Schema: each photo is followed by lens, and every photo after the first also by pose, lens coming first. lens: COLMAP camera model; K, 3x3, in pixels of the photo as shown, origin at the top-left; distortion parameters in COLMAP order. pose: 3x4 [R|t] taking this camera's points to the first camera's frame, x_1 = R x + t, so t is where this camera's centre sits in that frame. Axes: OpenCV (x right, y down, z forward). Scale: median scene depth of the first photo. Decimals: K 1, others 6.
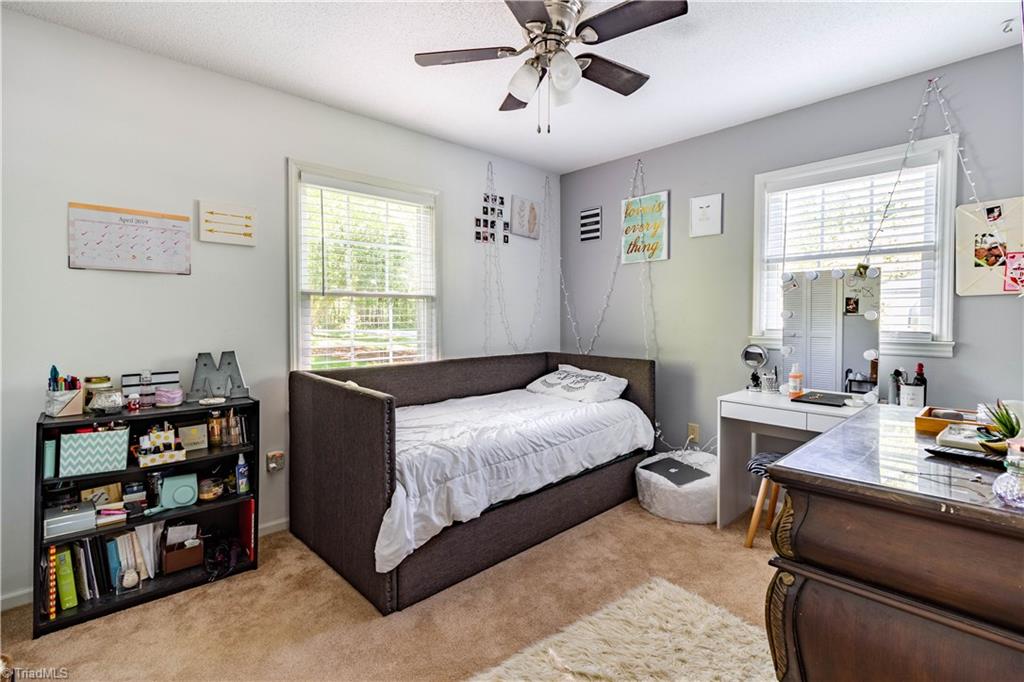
lens RADIAL K [[490.0, 0, 514.6], [0, 490.0, 333.1], [0, 0, 1]] dist [-0.002733, 0.003392]
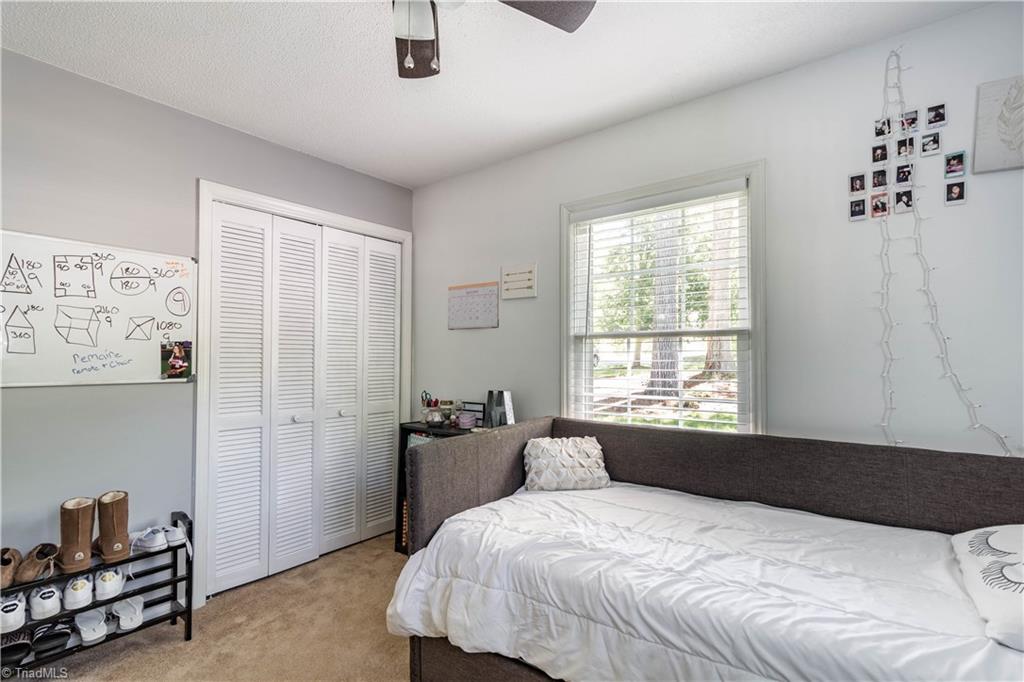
lens RADIAL K [[490.0, 0, 514.2], [0, 490.0, 345.5], [0, 0, 1]] dist [-0.002733, 0.003392]
pose [[0.147535, -0.020495, -0.988844, 0.382406], [-0.032615, 0.999141, -0.025574, -0.028033], [0.988519, 0.036024, 0.146740, 0.567961]]
